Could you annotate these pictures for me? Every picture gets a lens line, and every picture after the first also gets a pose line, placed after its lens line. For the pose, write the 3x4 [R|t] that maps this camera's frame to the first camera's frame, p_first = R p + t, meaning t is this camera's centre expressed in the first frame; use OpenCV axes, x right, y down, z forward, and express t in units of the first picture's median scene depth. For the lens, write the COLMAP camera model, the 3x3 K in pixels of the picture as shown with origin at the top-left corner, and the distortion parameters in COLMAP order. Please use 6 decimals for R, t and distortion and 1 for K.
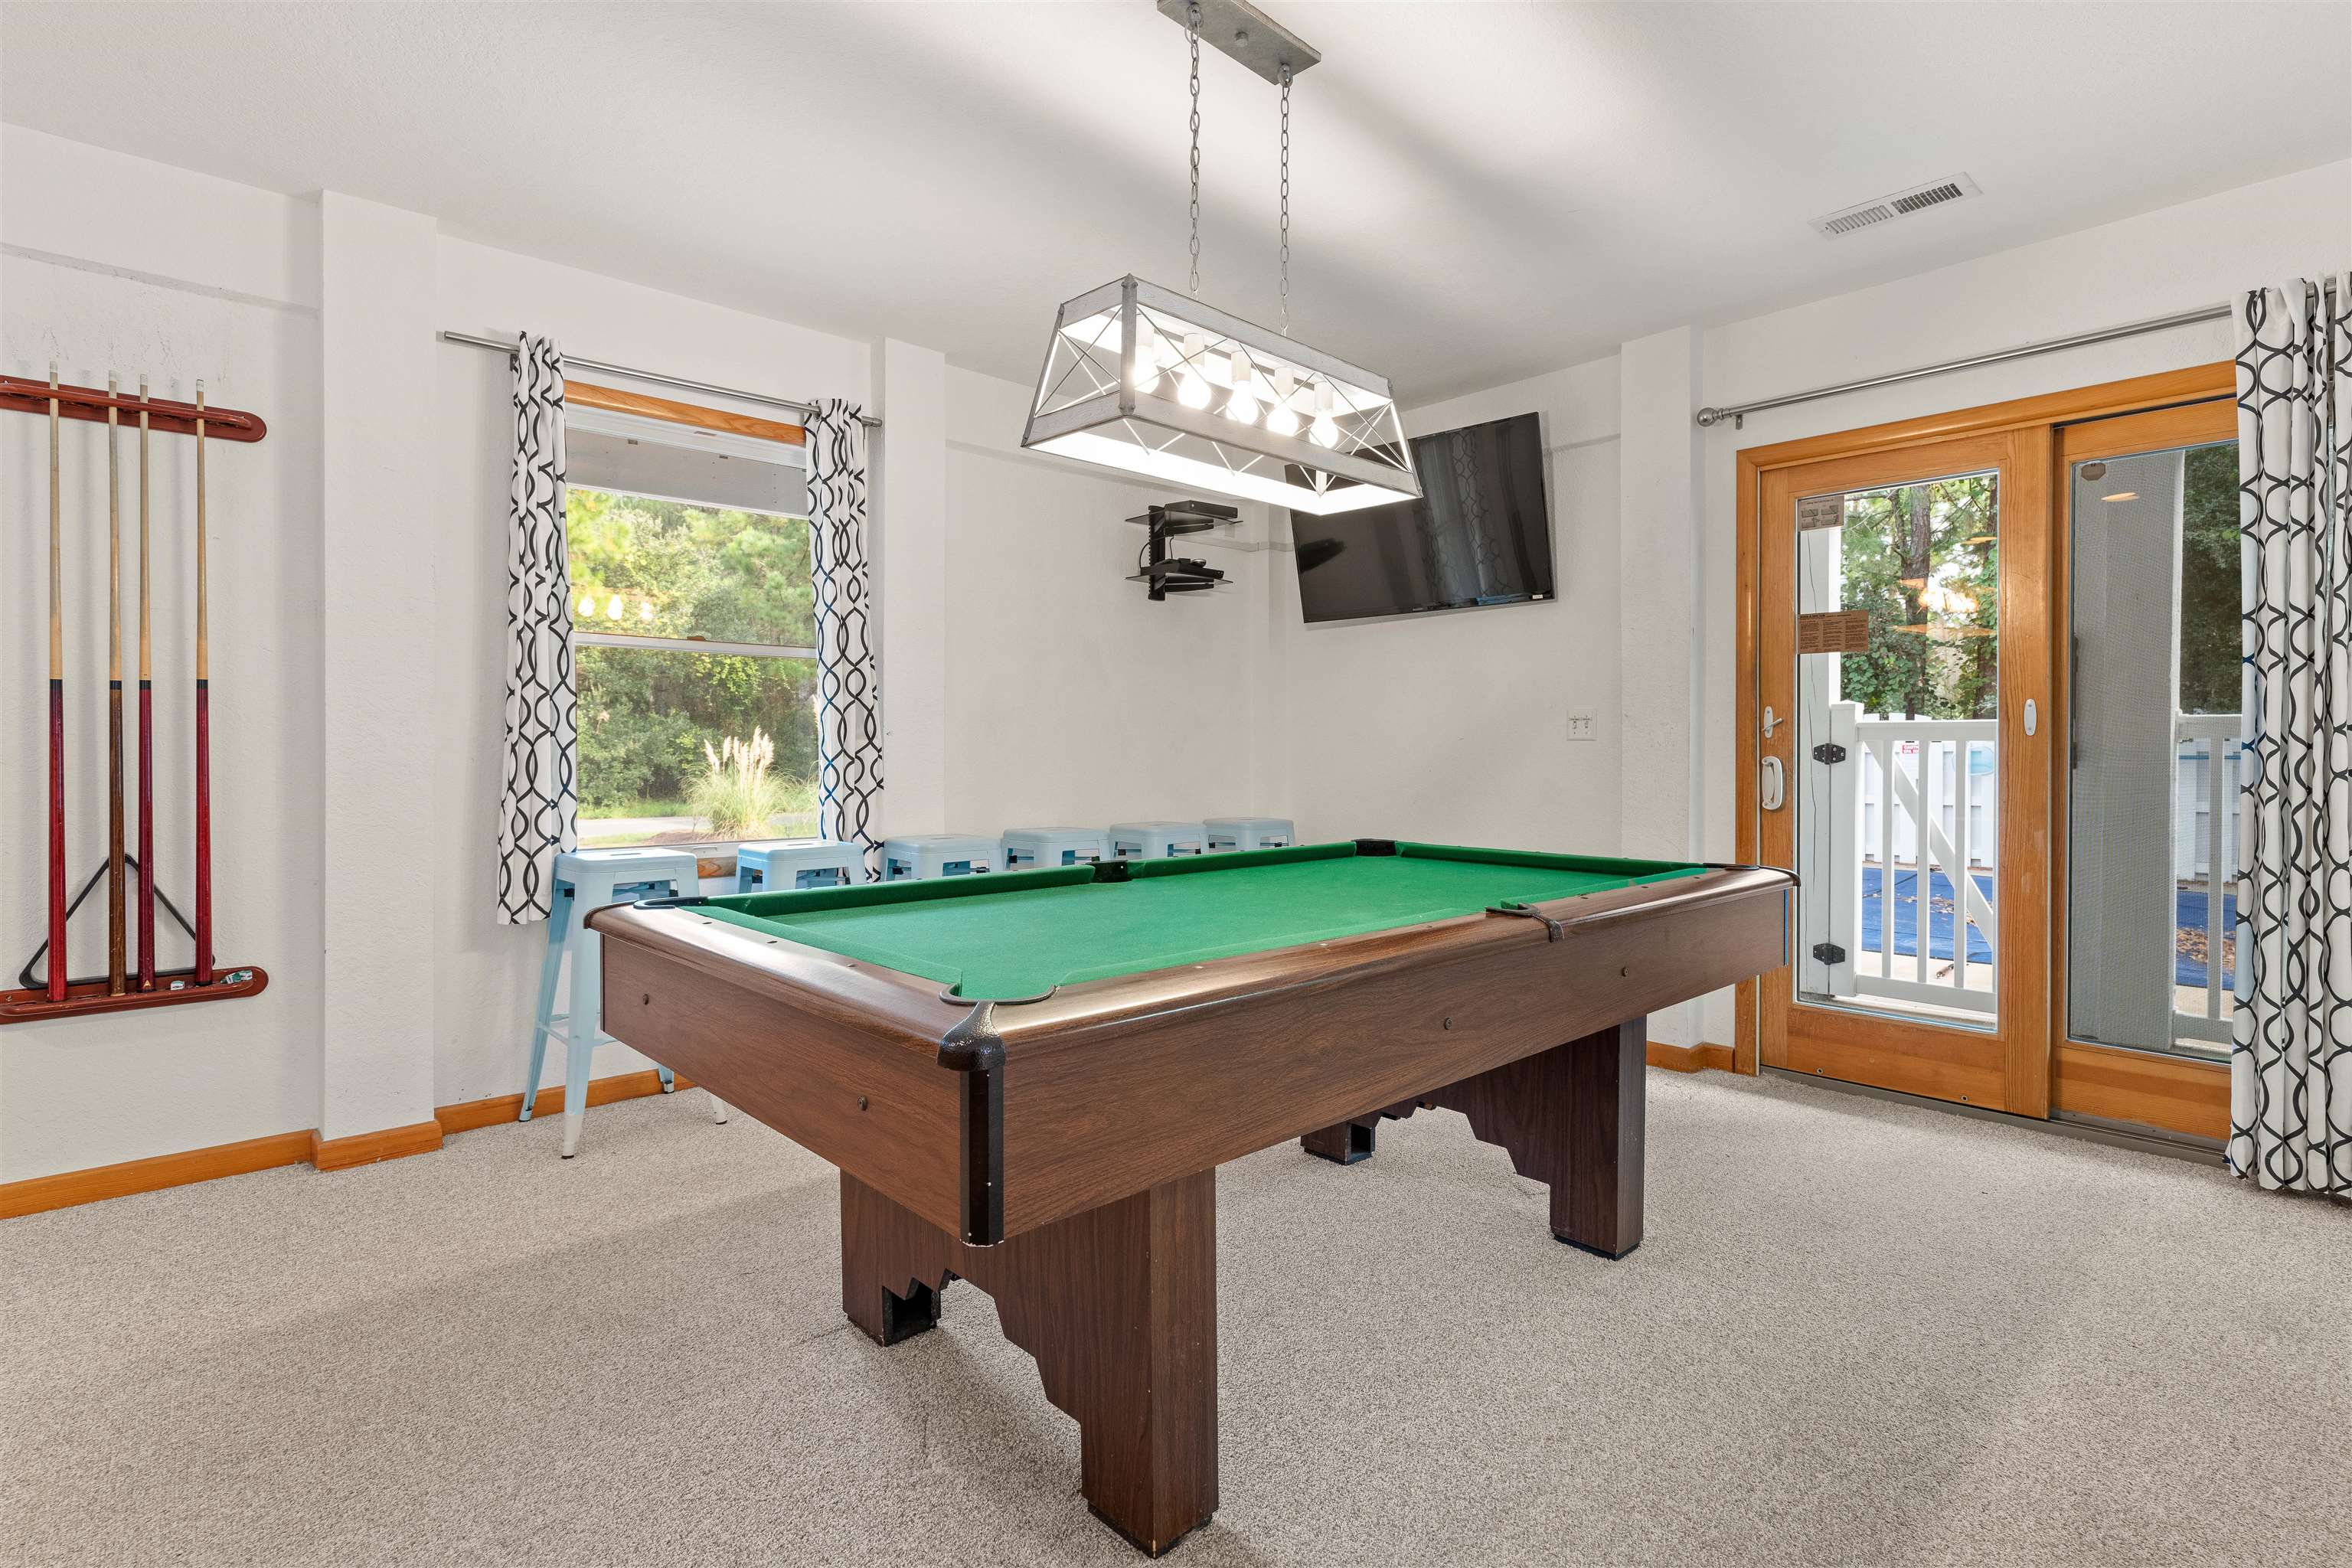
lens RADIAL K [[1142.8, 0, 1171.7], [0, 1142.8, 738.6], [0, 0, 1]] dist [-0.001709, 0.000084]
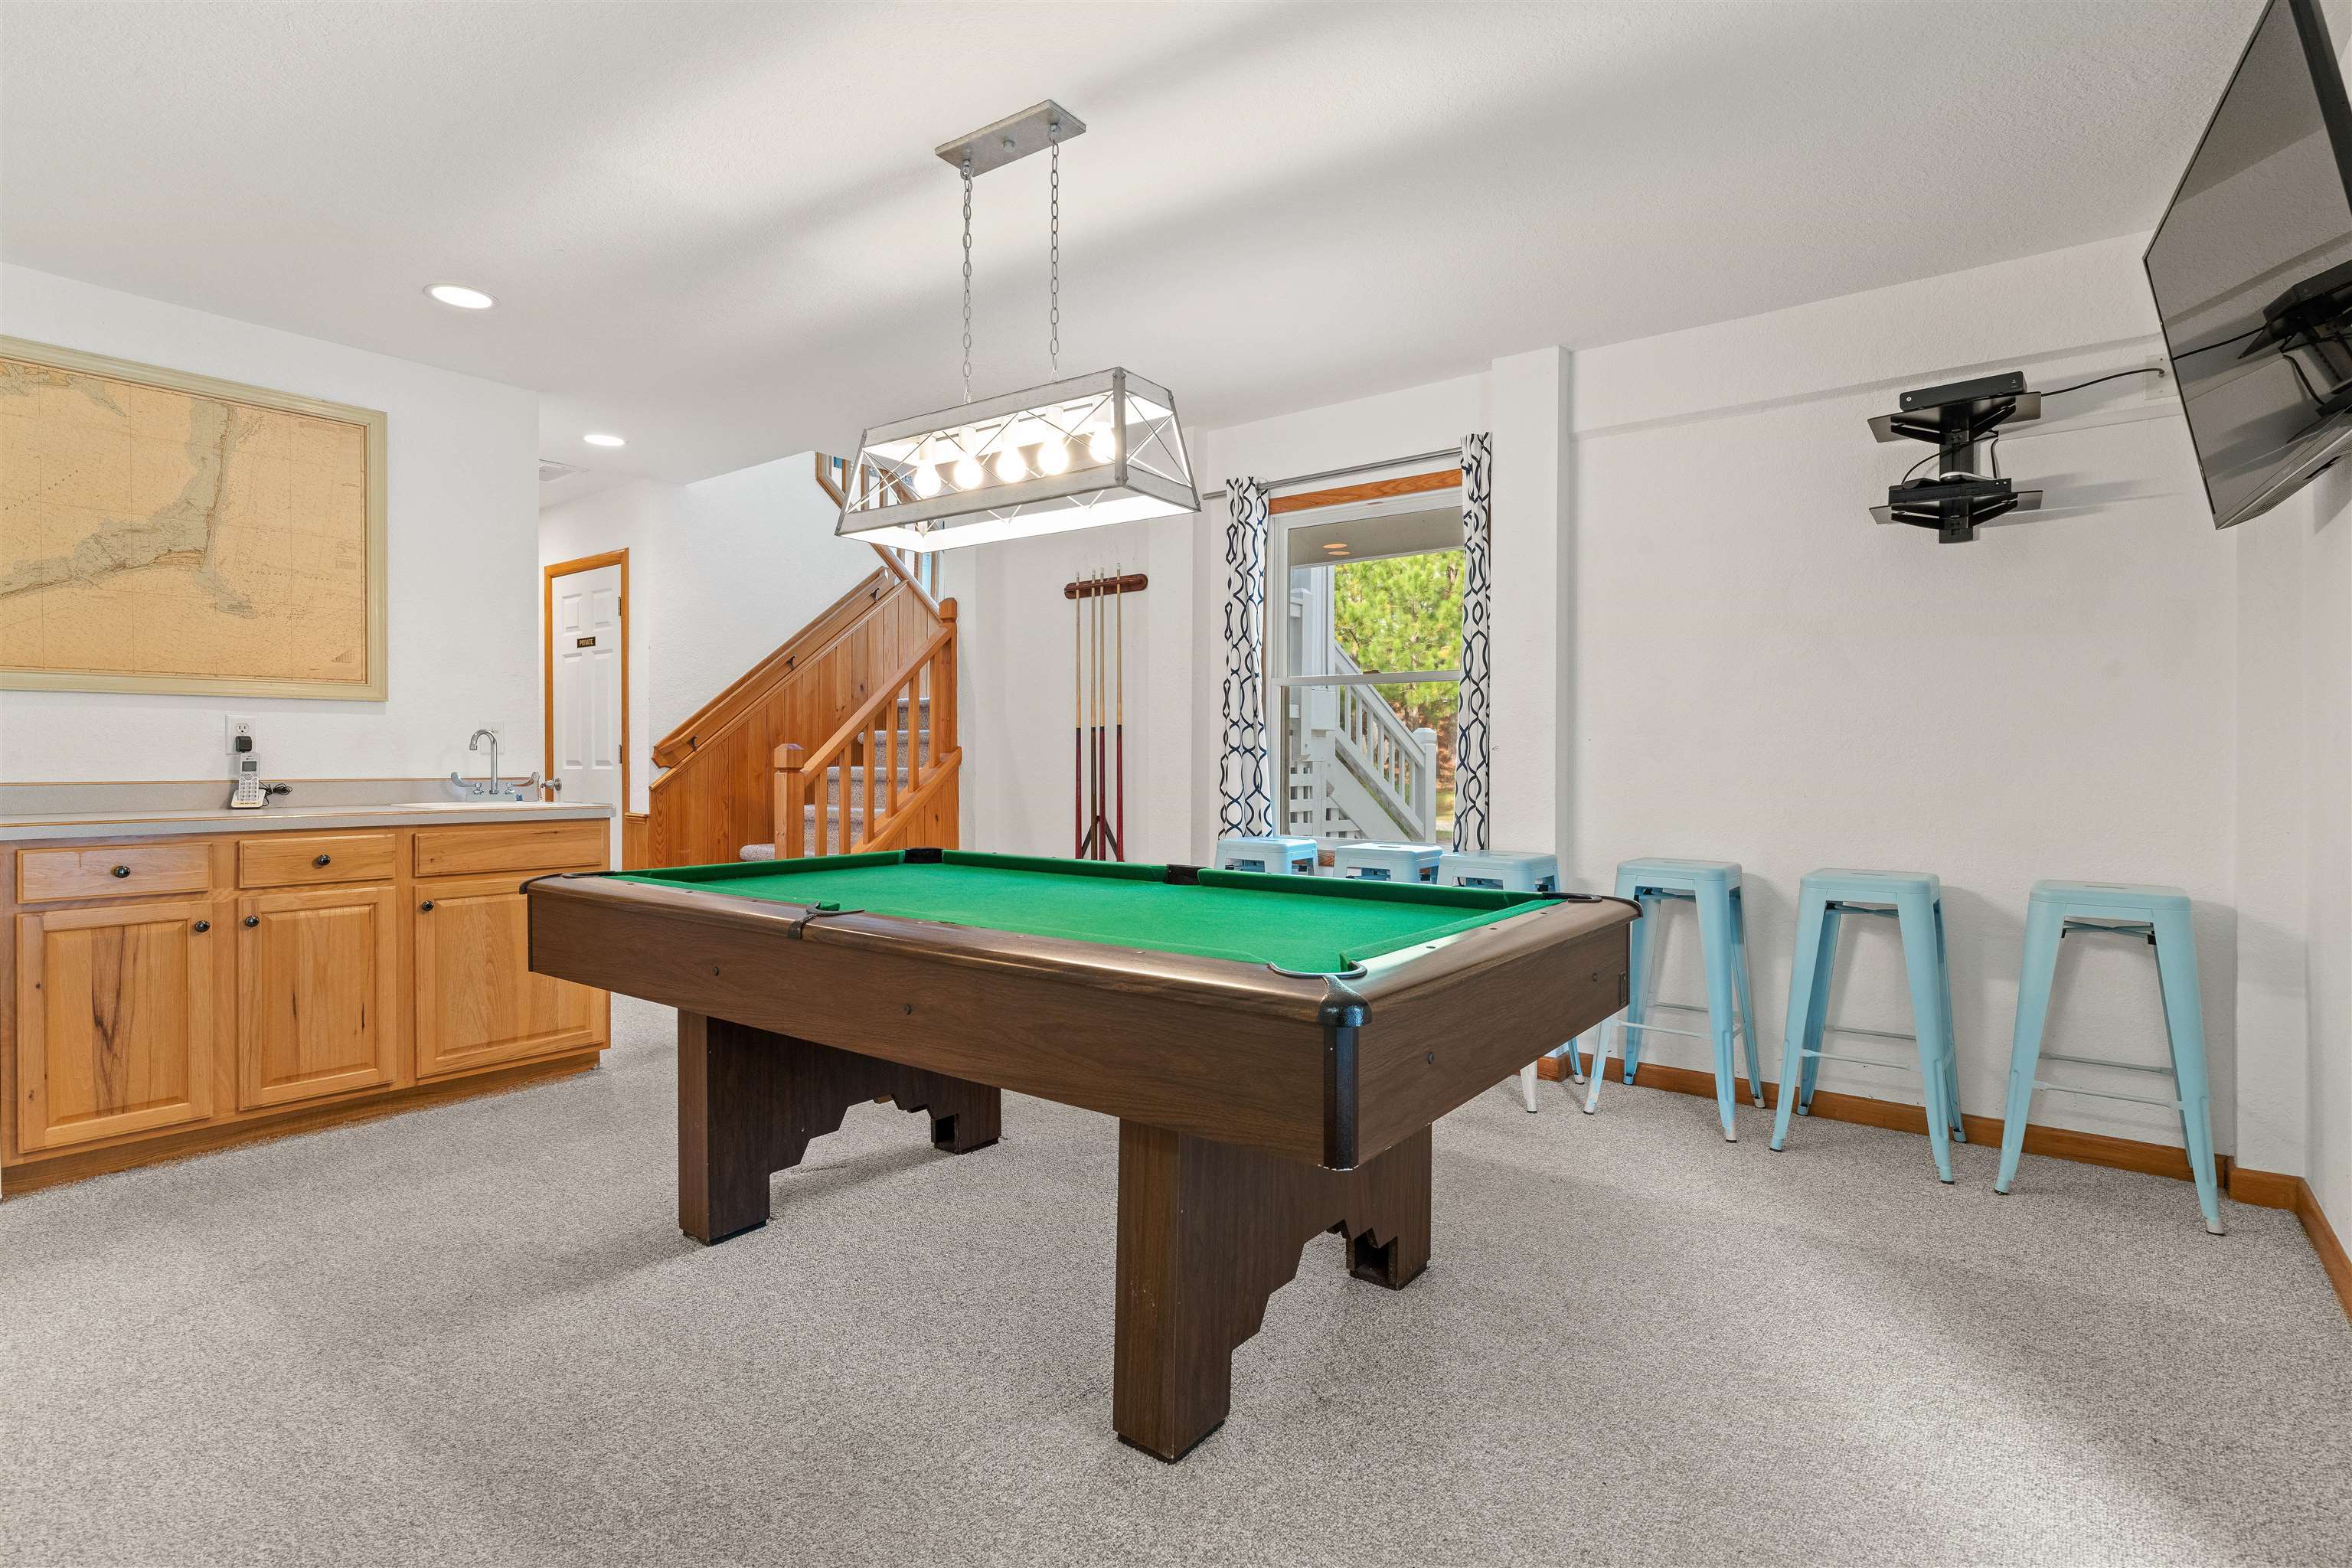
lens RADIAL K [[1150.2, 0, 1188.6], [0, 1150.2, 759.0], [0, 0, 1]] dist [-0.002769, -0.000020]
pose [[0.210124, 0.002968, -0.977670, 0.928422], [0.011902, 0.999914, 0.005593, -0.004613], [0.977602, -0.012812, 0.210070, 0.662243]]
